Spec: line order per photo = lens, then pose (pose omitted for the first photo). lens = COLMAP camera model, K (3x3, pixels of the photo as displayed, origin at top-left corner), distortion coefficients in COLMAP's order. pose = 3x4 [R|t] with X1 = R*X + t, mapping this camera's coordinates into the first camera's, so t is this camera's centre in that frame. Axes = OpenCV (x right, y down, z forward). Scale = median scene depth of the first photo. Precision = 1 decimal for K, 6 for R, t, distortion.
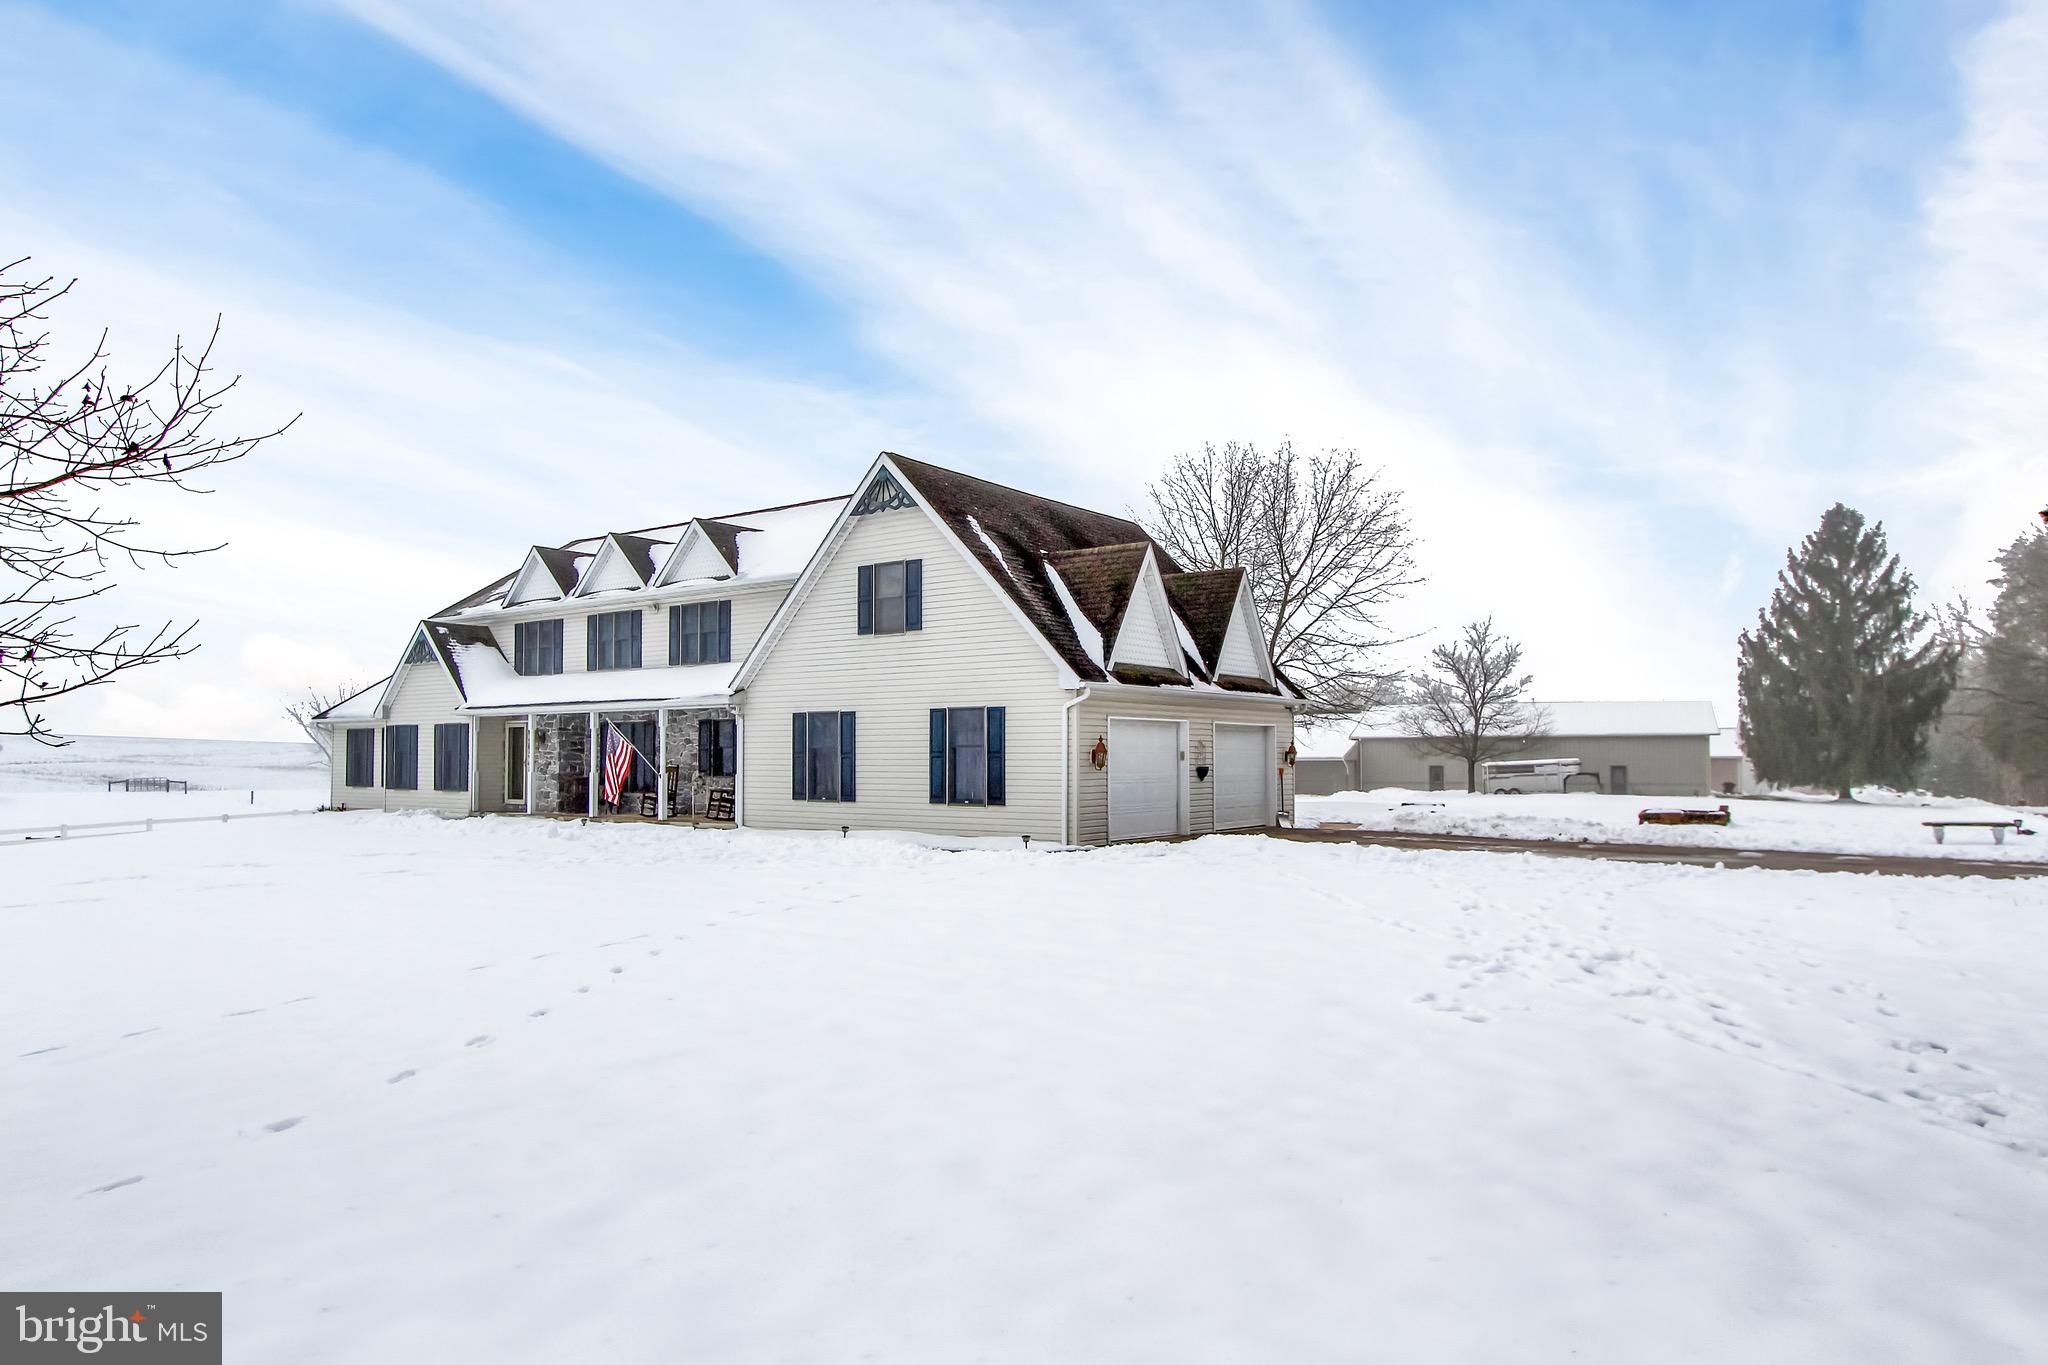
lens RADIAL K [[1275.2, 0, 1023.8], [0, 1275.2, 732.7], [0, 0, 1]] dist [-0.005849, -0.000338]
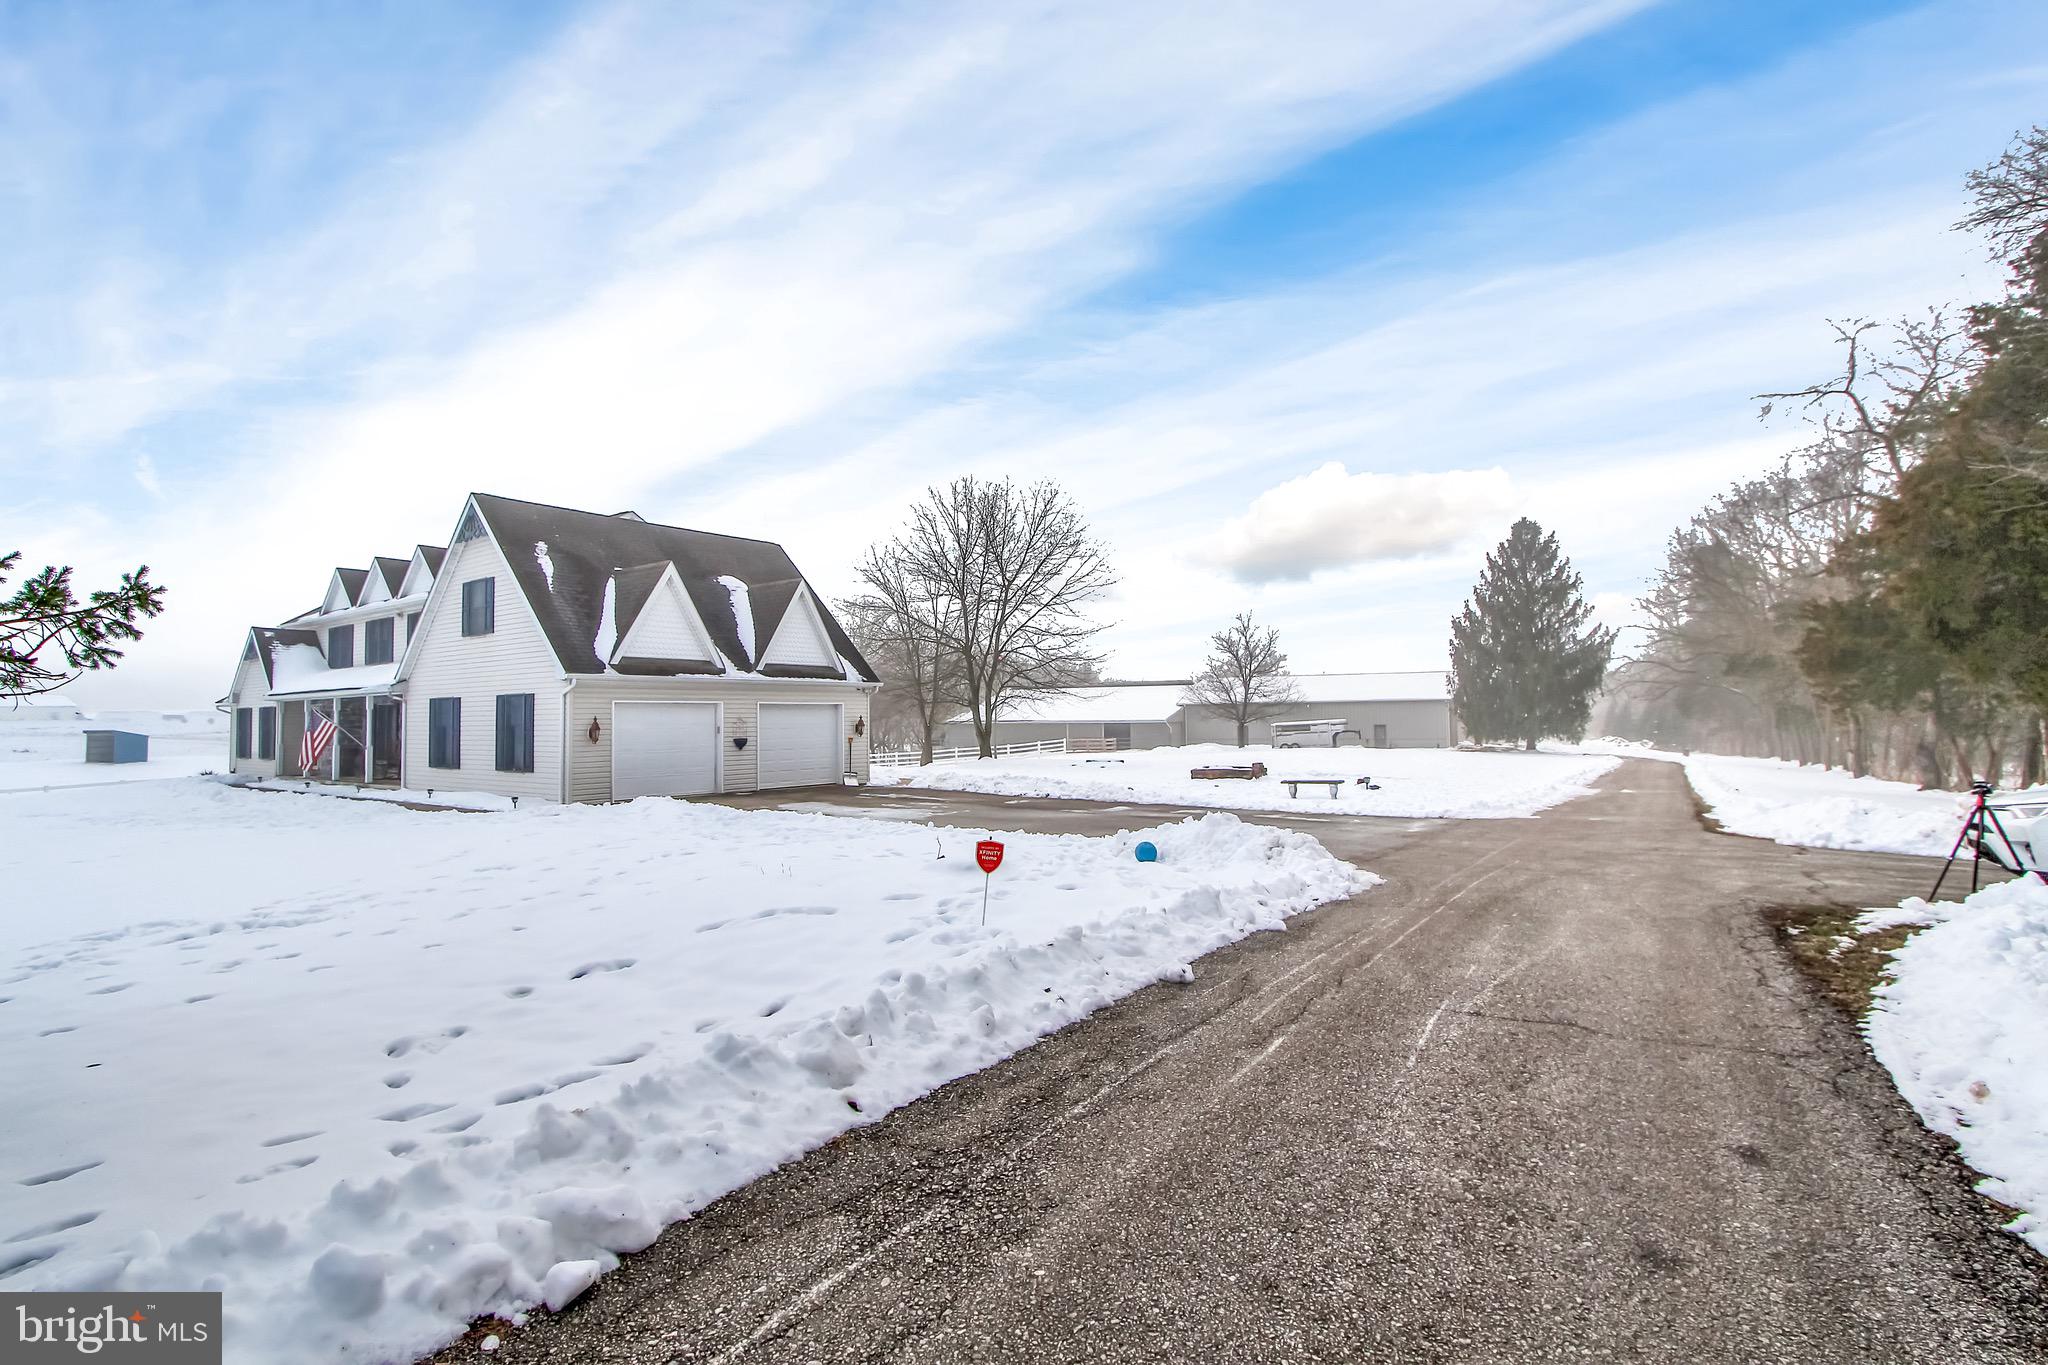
lens RADIAL K [[977.8, 0, 1024.0], [0, 977.8, 682.5], [0, 0, 1]] dist [-0.022428, -0.000016]
pose [[0.999624, -0.010789, -0.025220, 0.330129], [0.010359, 0.999800, -0.017126, -0.006735], [0.025400, 0.016858, 0.999535, 0.037707]]
